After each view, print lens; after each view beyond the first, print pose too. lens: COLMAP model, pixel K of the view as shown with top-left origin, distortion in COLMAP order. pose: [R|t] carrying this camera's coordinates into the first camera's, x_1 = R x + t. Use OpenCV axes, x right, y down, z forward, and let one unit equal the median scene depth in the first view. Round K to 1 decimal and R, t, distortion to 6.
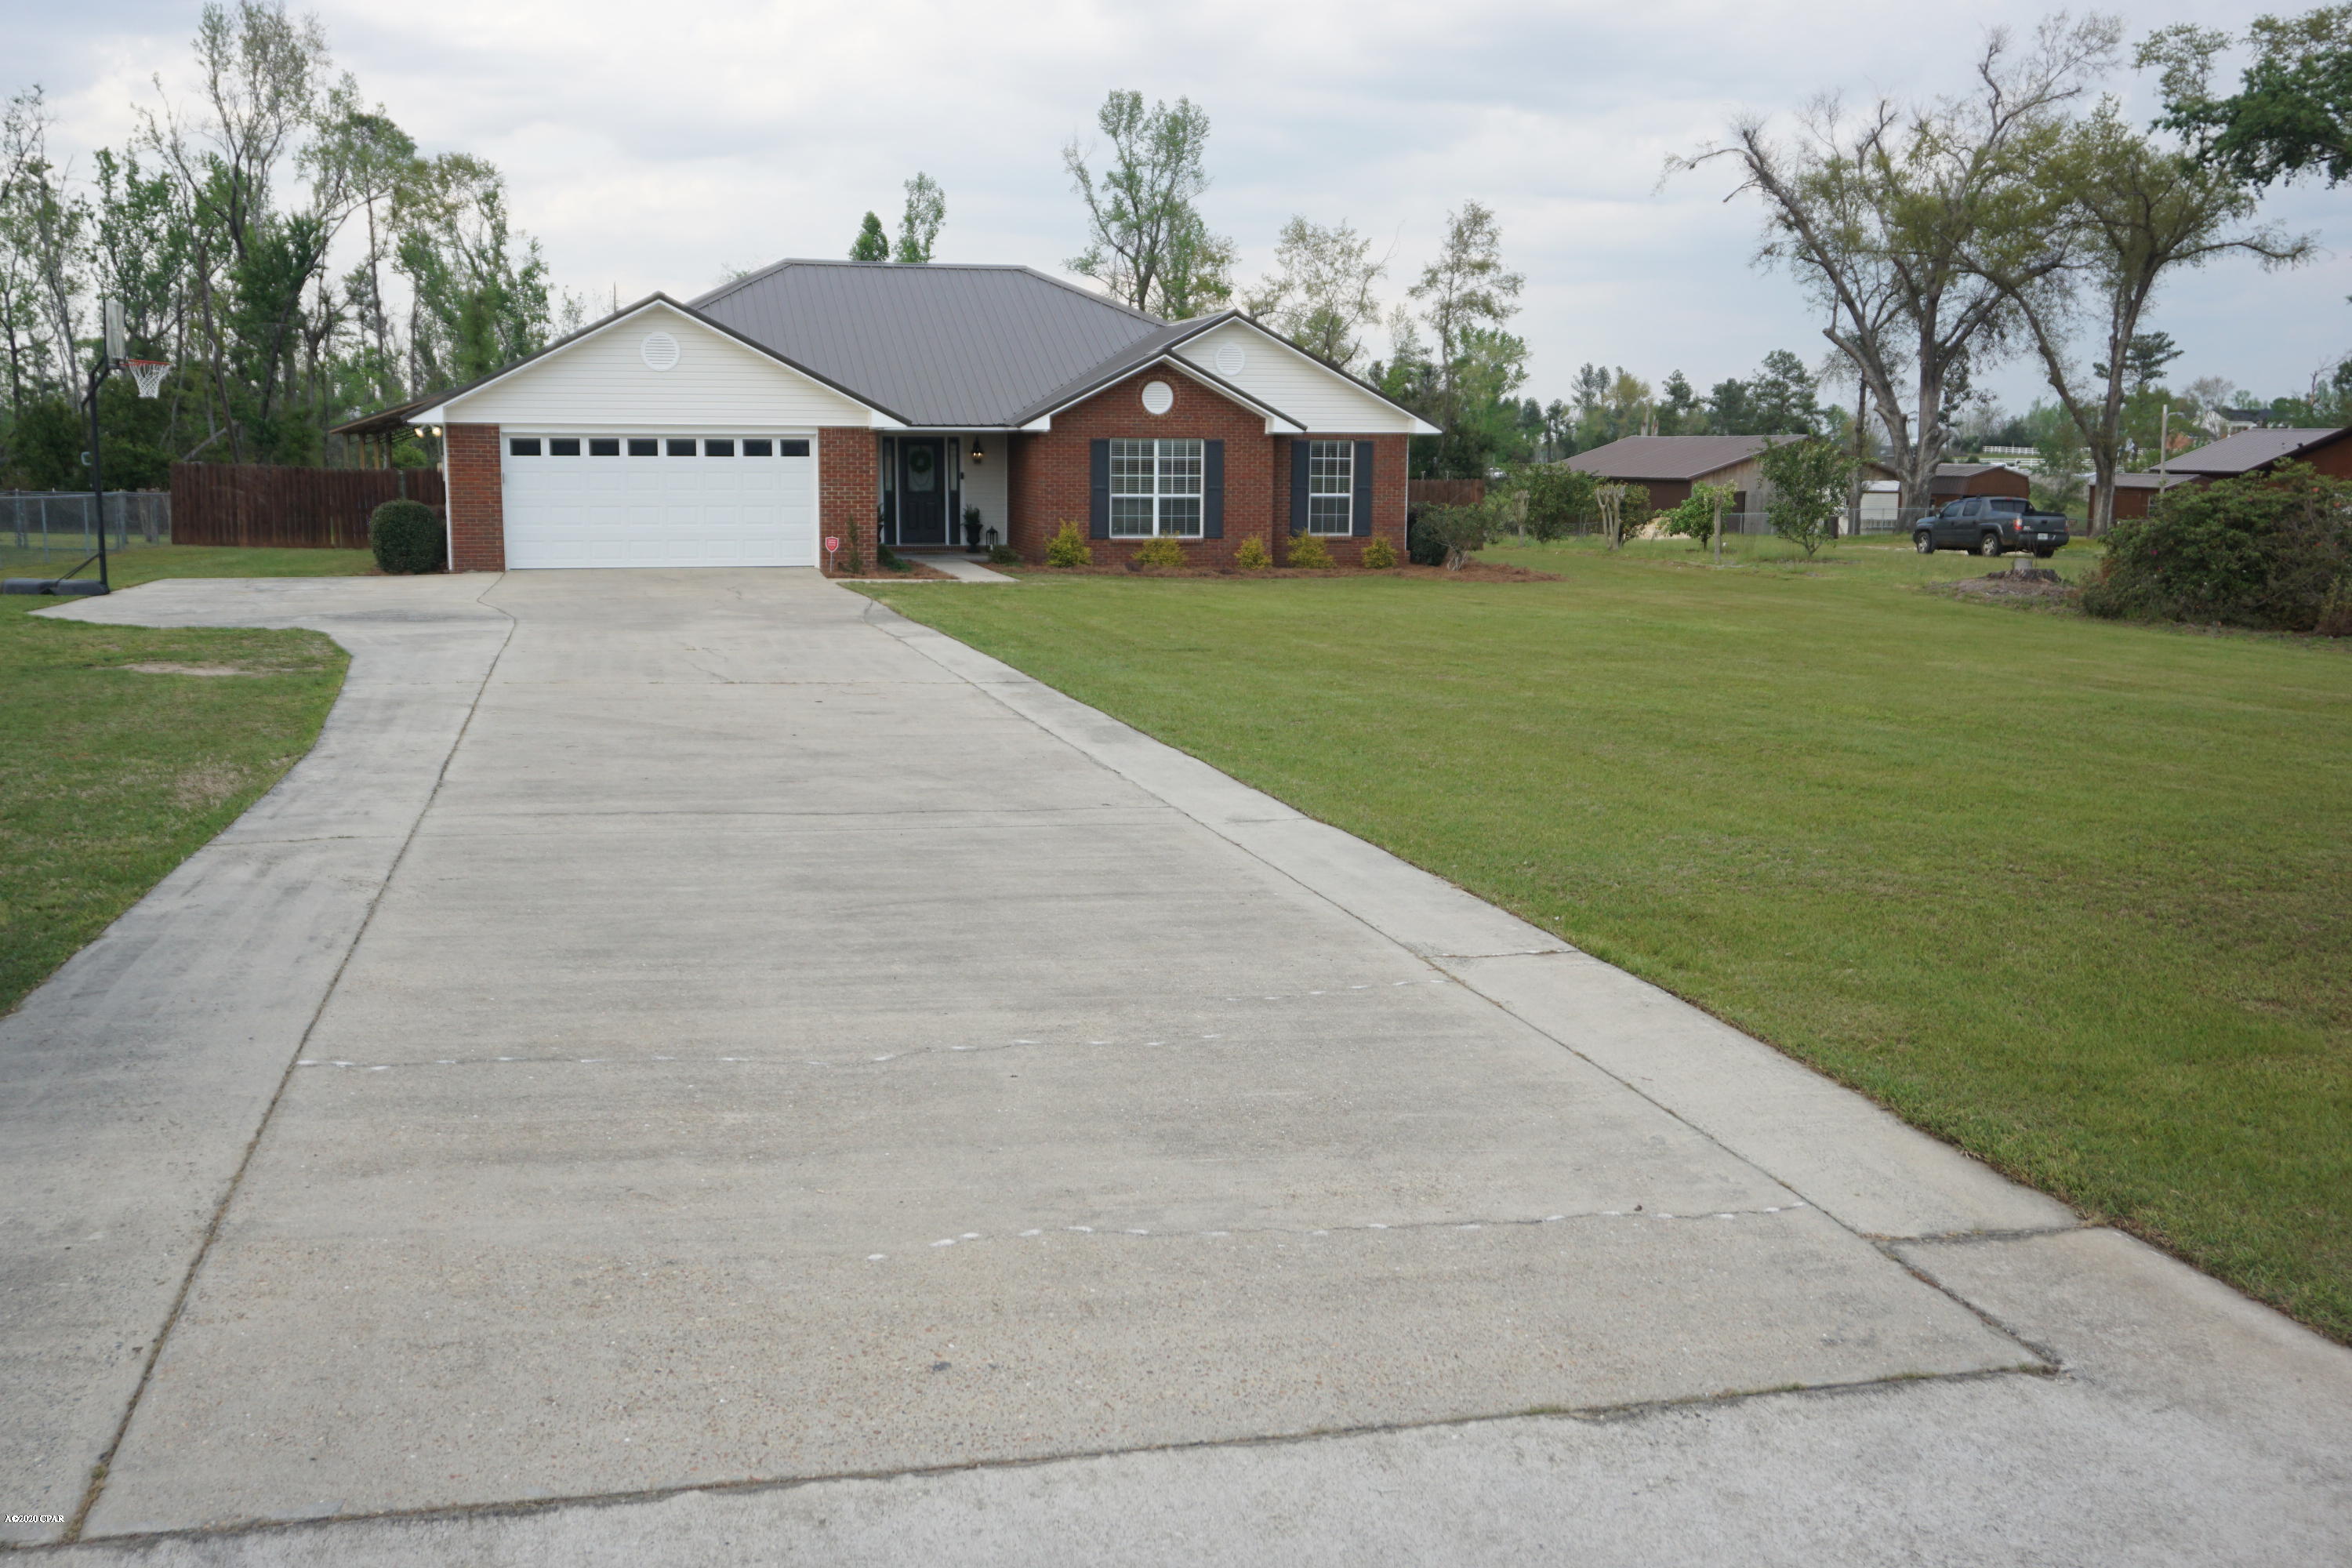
lens RADIAL K [[2075.3, 0, 1172.8], [0, 2075.3, 752.6], [0, 0, 1]] dist [-0.003150, 0.007582]
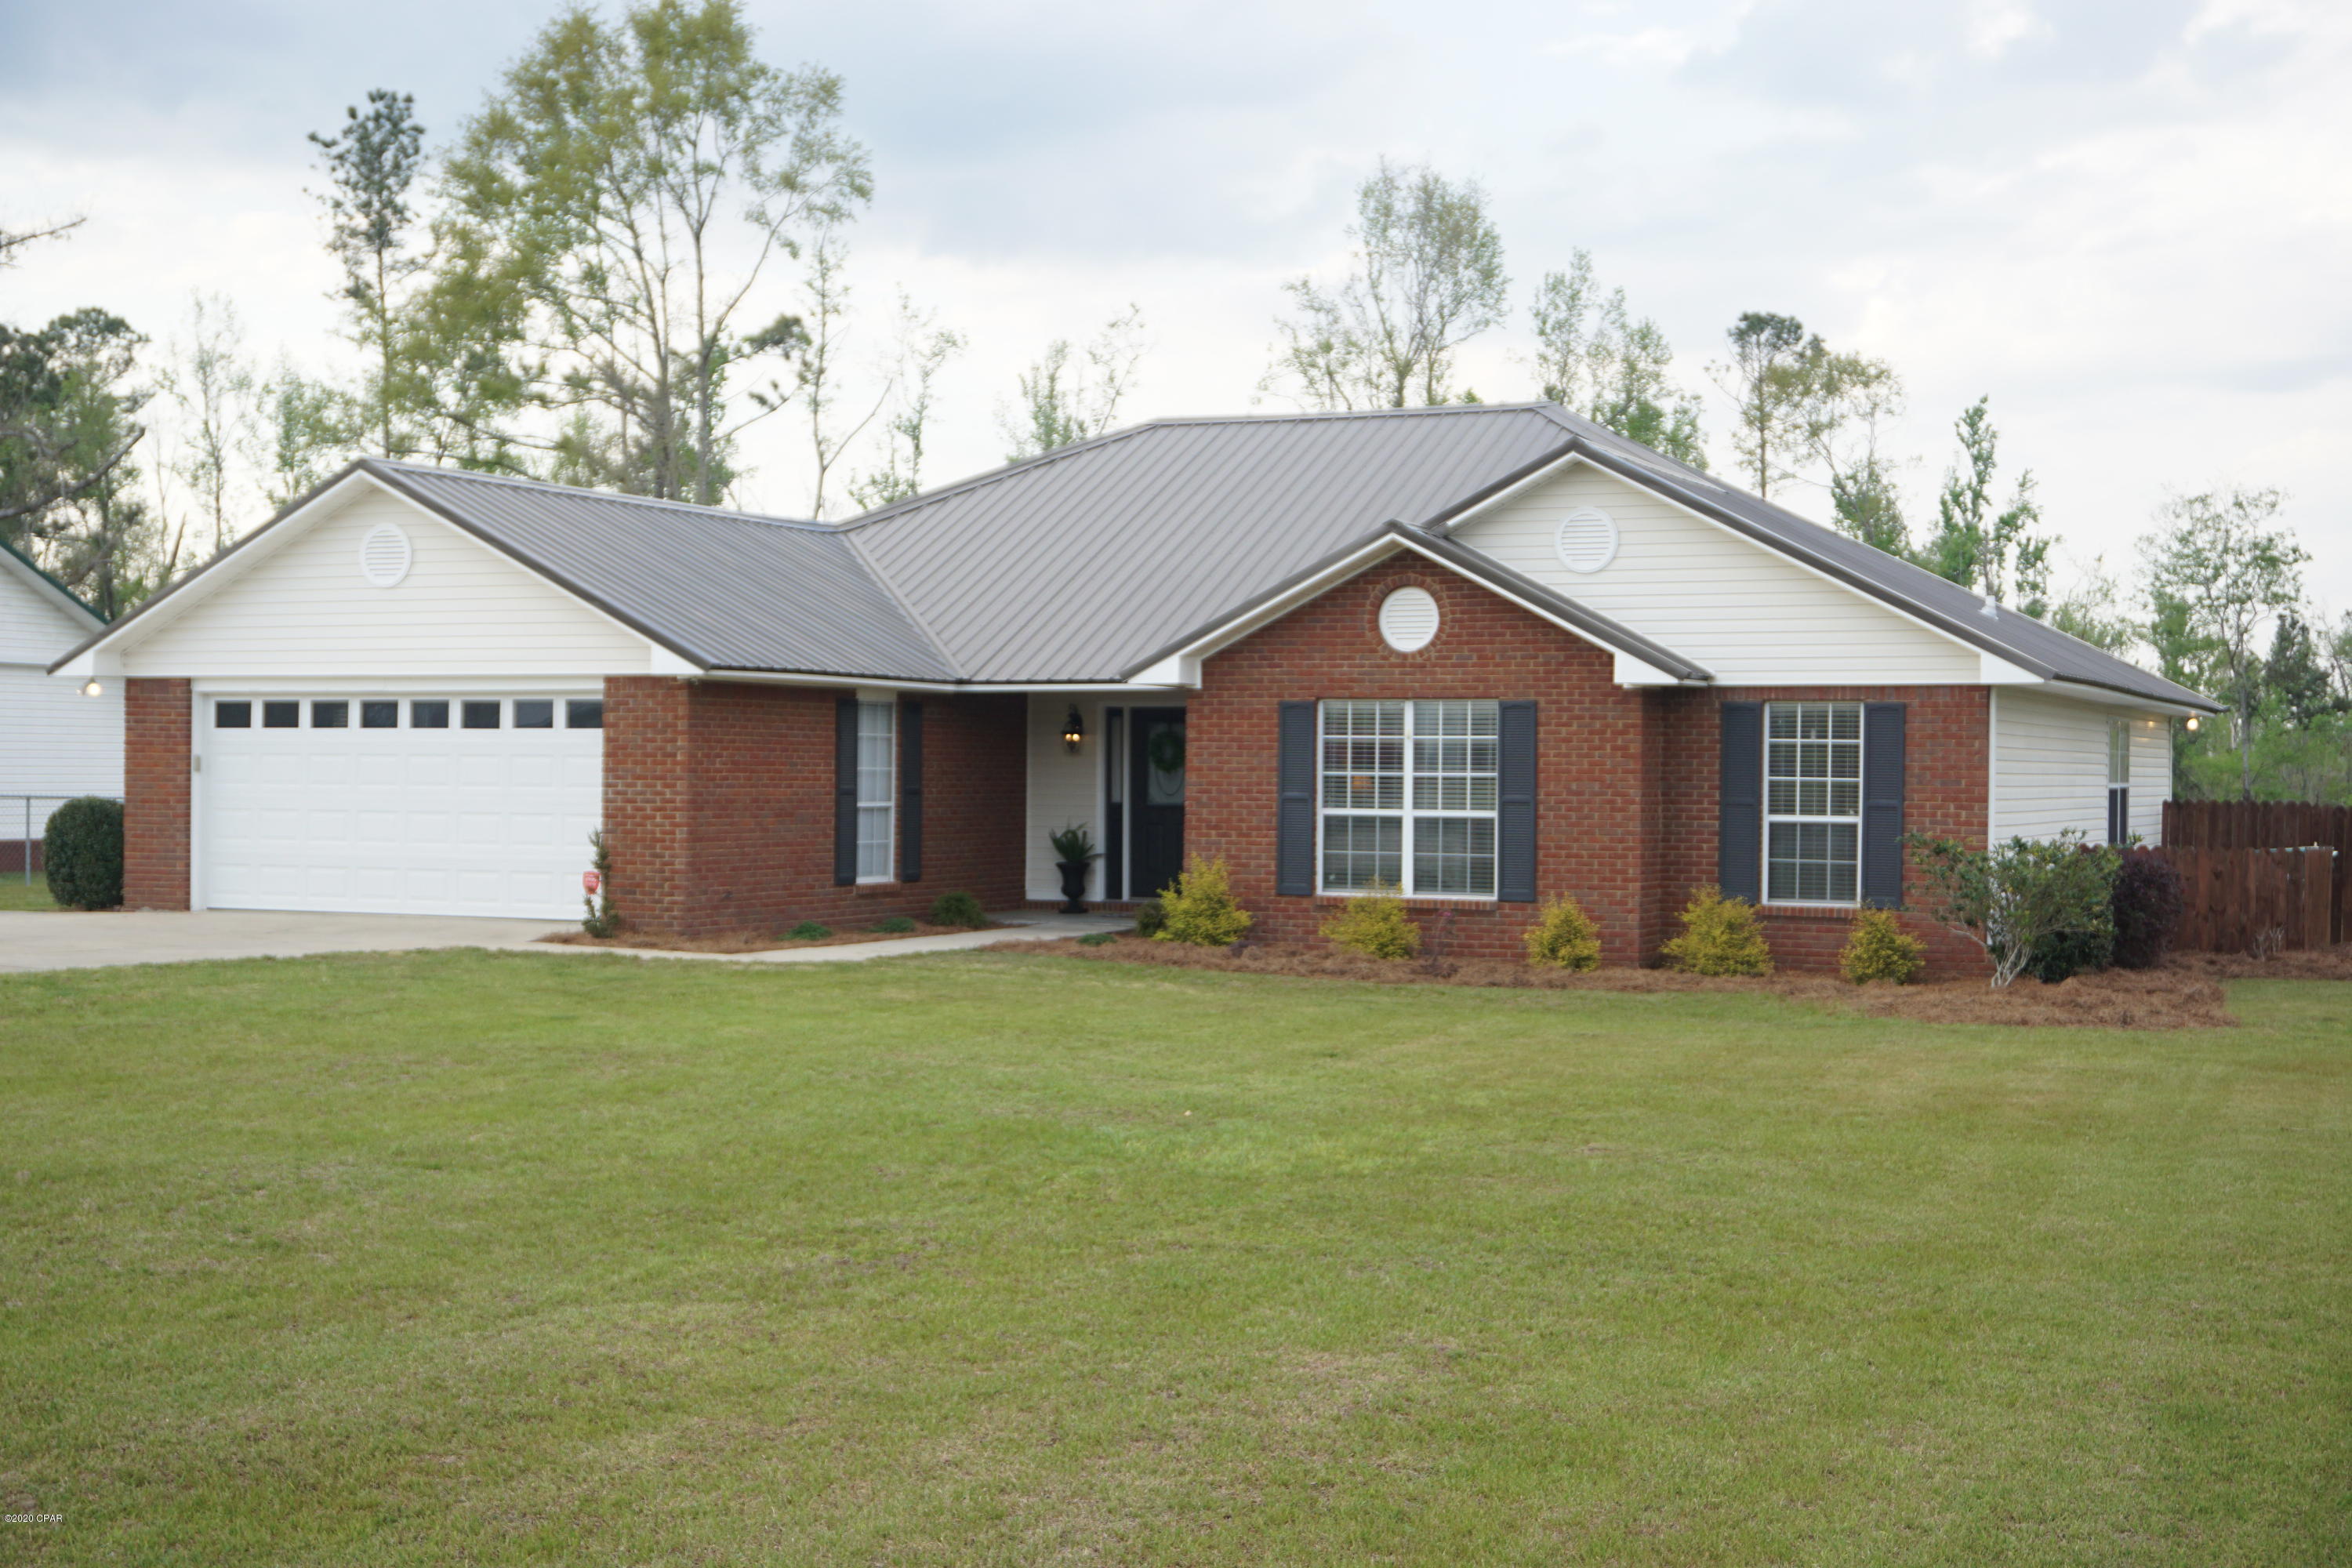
lens RADIAL K [[3010.7, 0, 1182.7], [0, 3010.7, 780.8], [0, 0, 1]] dist [0.090853, -0.500218]
pose [[0.773617, 0.002588, -0.633648, 0.412218], [-0.097478, 0.988574, -0.114972, -0.043091], [0.626111, 0.150711, 0.765030, 0.412511]]
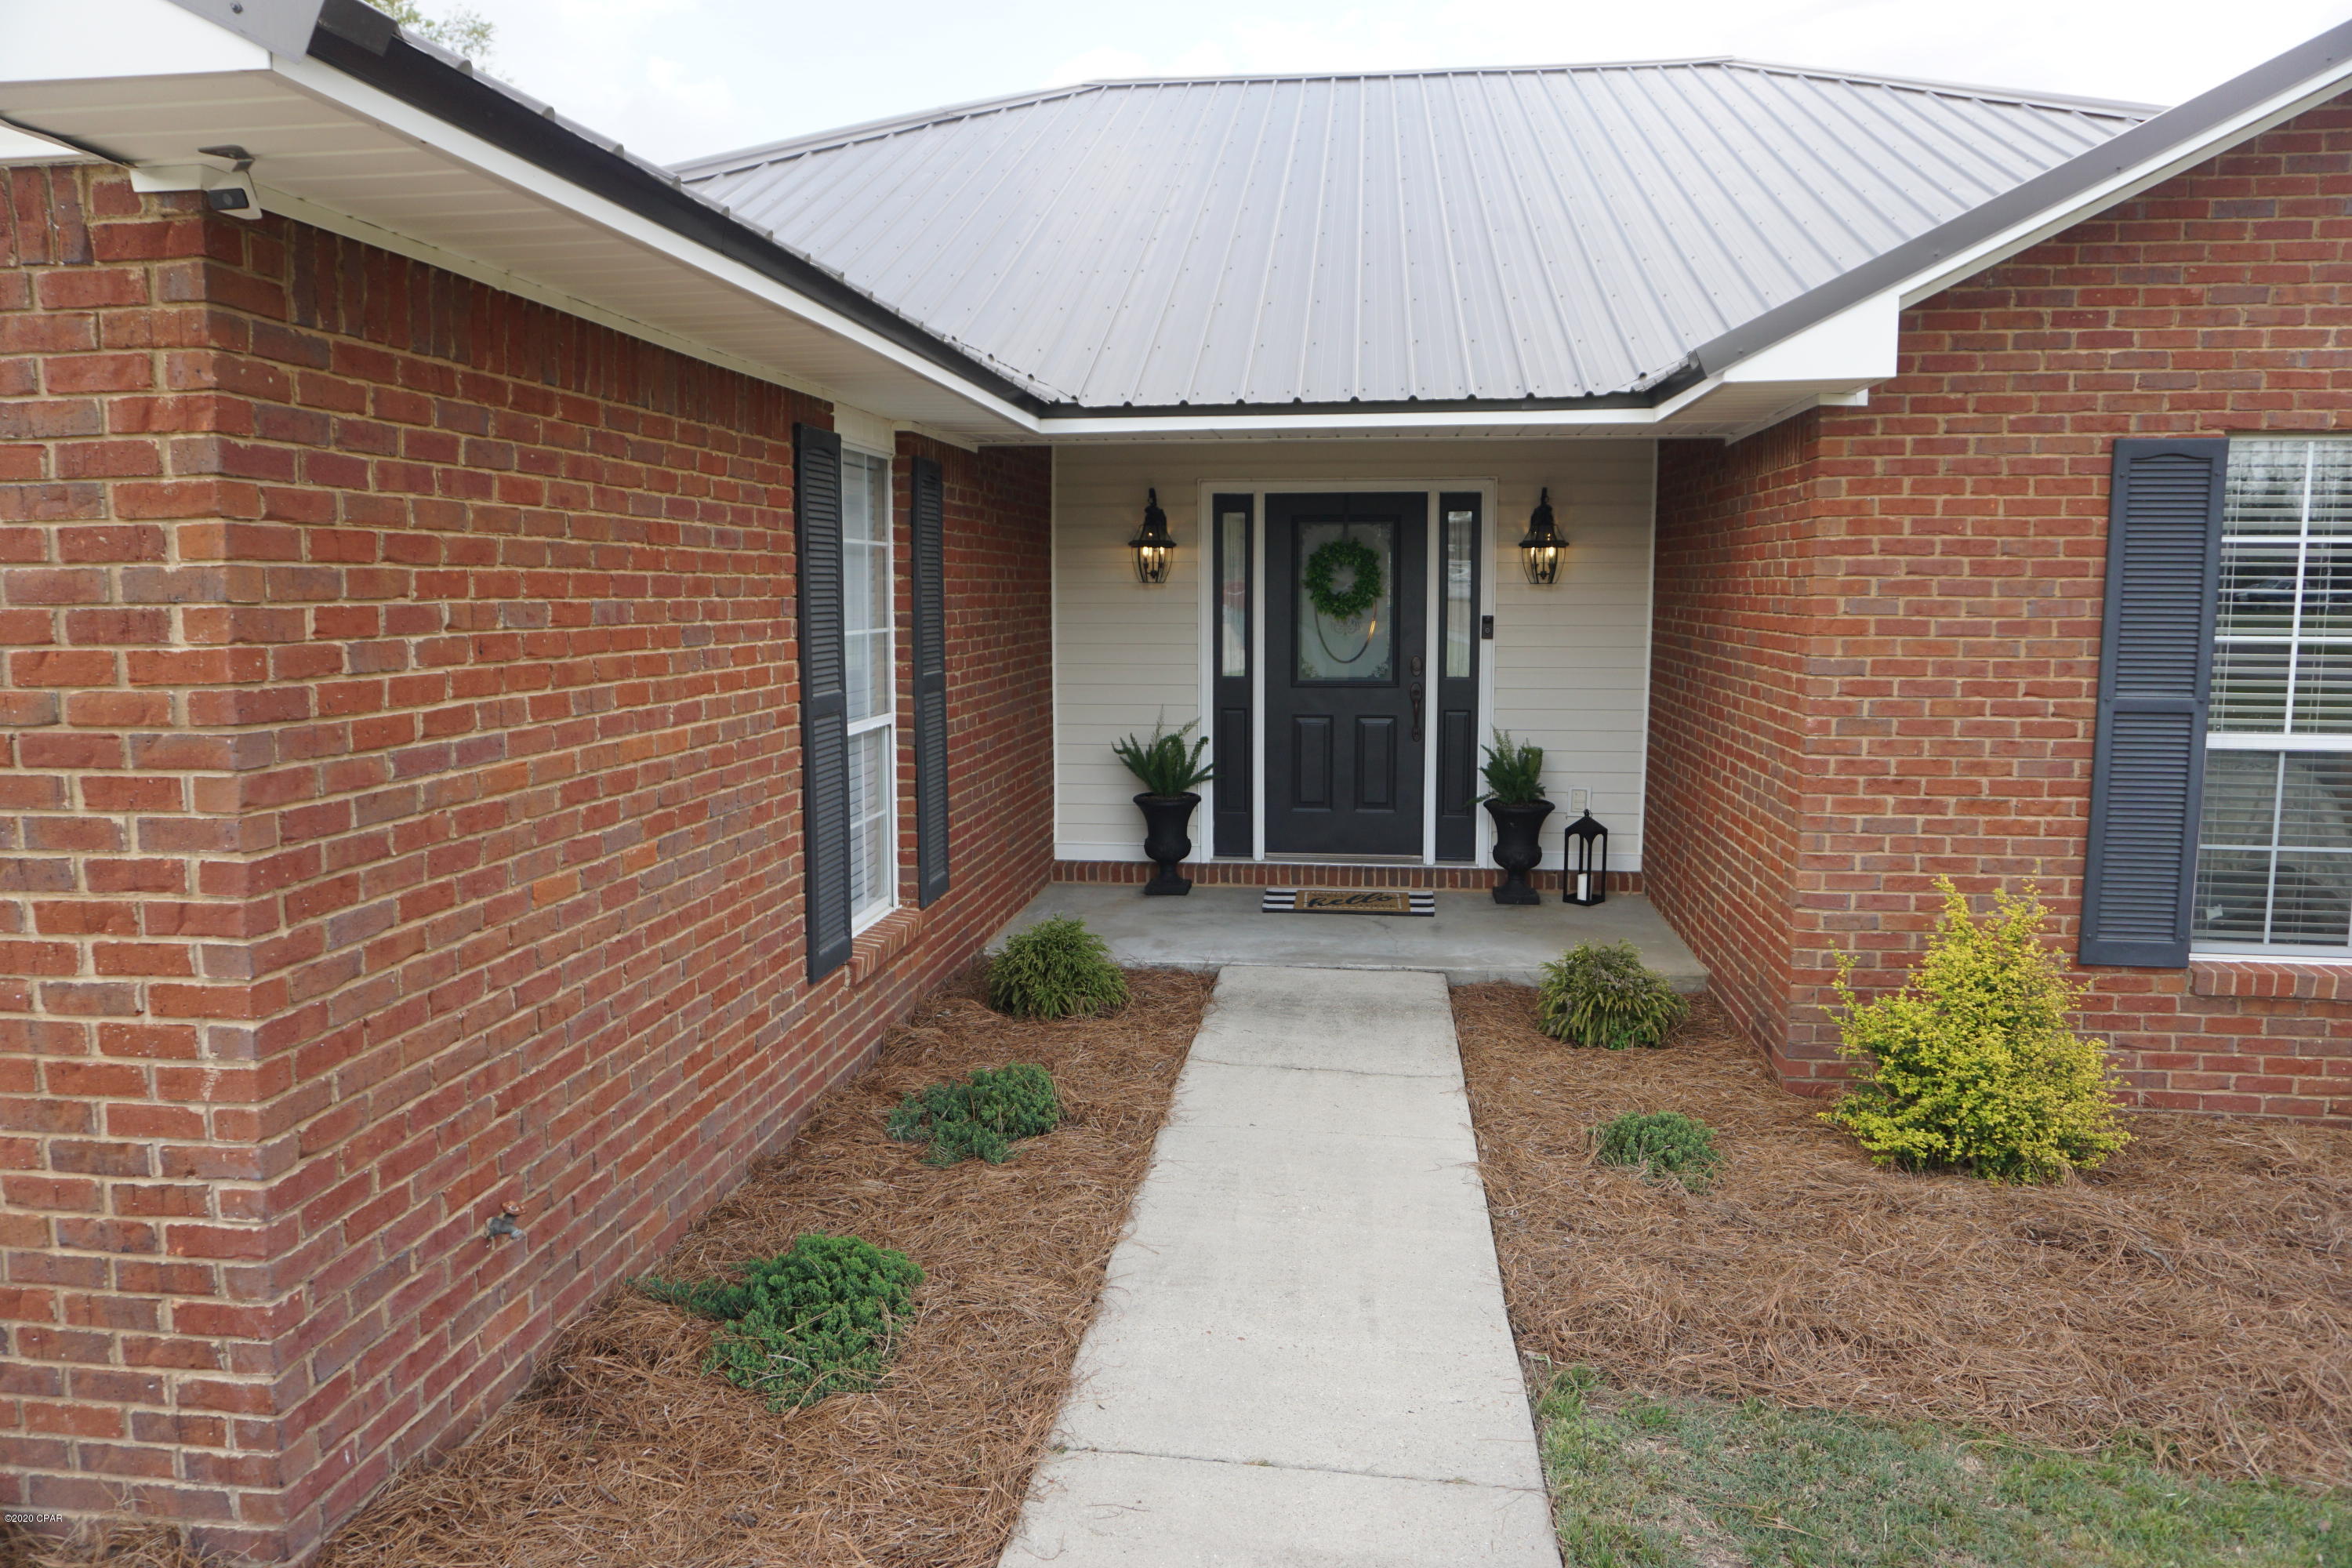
lens RADIAL K [[1567.5, 0, 1170.7], [0, 1567.5, 764.9], [0, 0, 1]] dist [-0.056835, 0.045791]
pose [[0.925787, 0.035843, -0.376343, -0.064003], [-0.049167, 0.998456, -0.025856, -0.113479], [0.374835, 0.042441, 0.926120, 0.834710]]
